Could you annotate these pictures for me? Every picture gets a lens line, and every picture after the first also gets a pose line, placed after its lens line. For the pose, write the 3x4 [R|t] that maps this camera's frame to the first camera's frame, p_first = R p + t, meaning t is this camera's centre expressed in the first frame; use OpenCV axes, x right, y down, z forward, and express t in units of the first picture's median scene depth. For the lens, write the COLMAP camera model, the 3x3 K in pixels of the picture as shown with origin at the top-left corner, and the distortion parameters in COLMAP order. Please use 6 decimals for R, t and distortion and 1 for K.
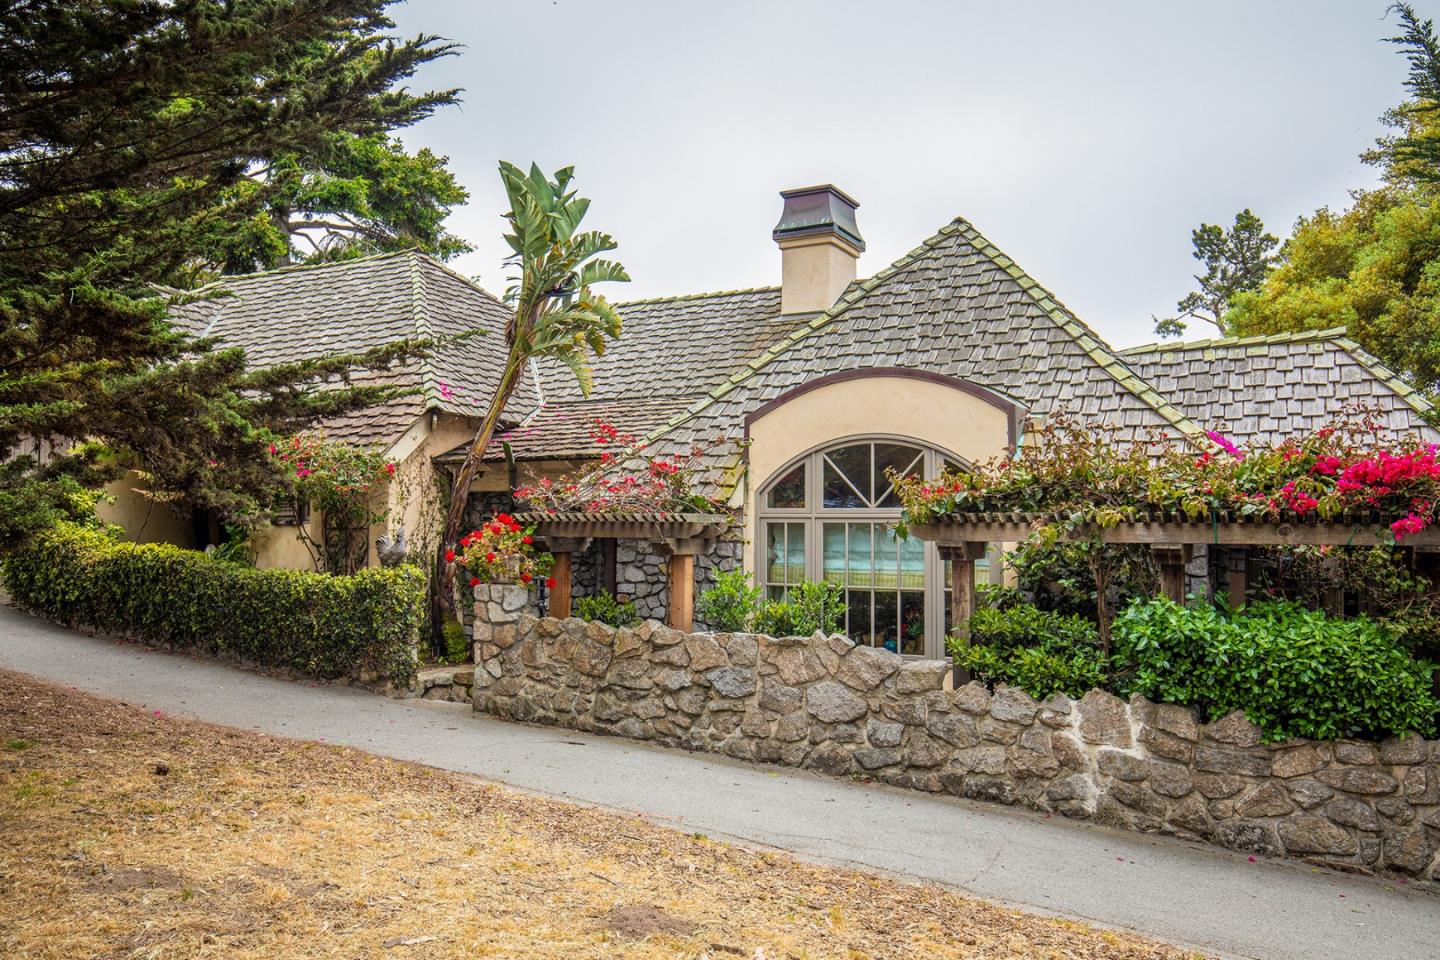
lens RADIAL K [[1100.9, 0, 720.0], [0, 1100.9, 480.0], [0, 0, 1]] dist [0.003083, 0.001559]
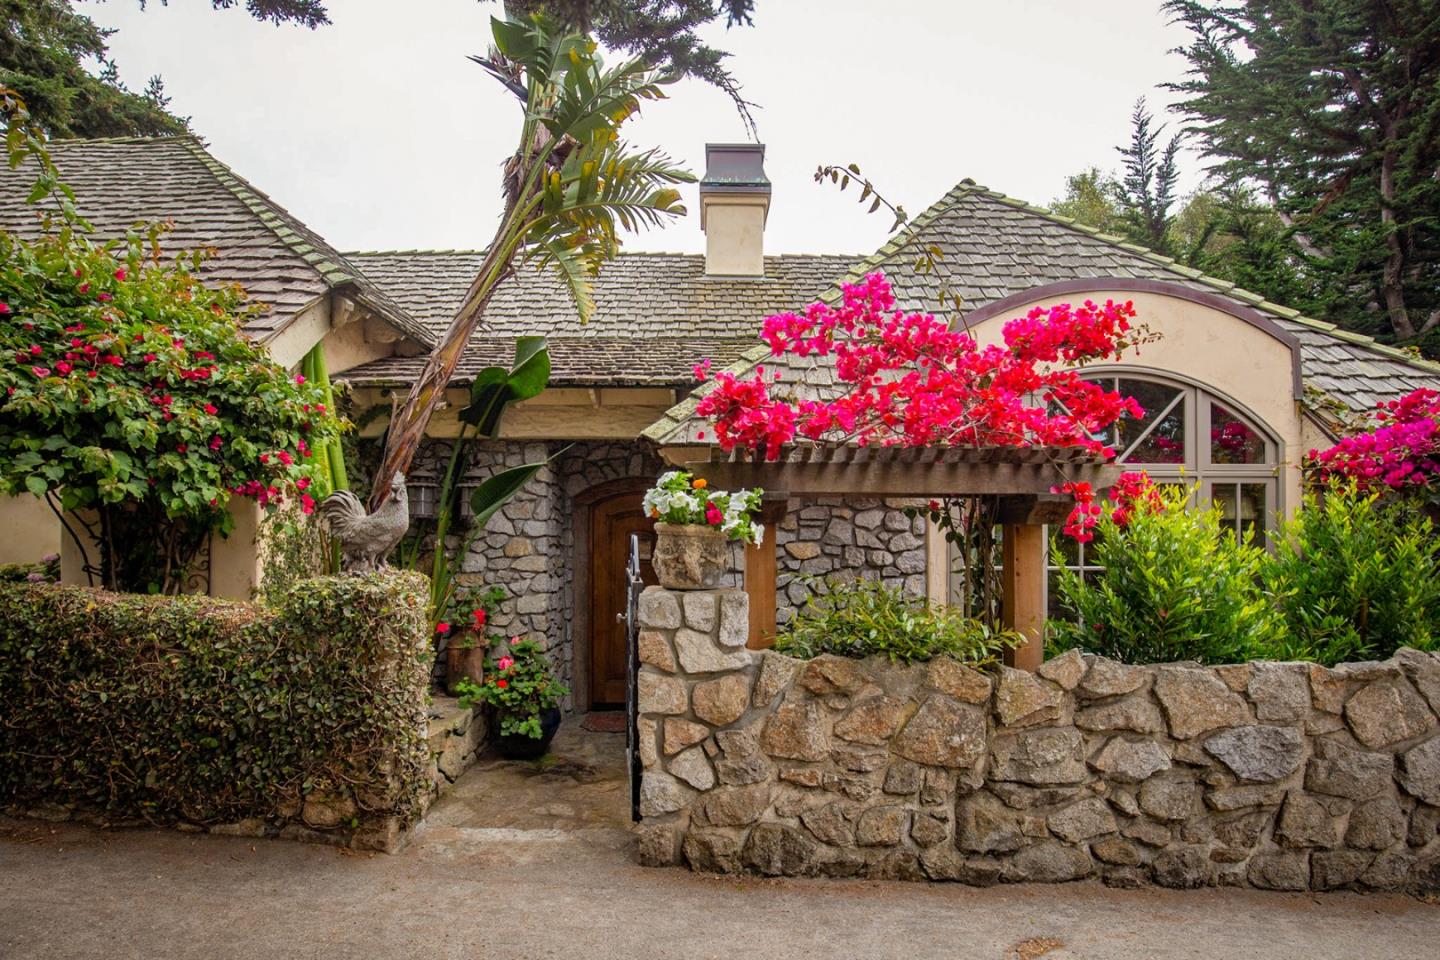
lens RADIAL K [[683.1, 0, 720.0], [0, 683.1, 520.9], [0, 0, 1]] dist [-0.030465, 0.000715]
pose [[0.869019, -0.001299, 0.494776, -0.347244], [-0.020016, 0.999086, 0.037780, 0.055426], [-0.494373, -0.042735, 0.868199, 0.768647]]
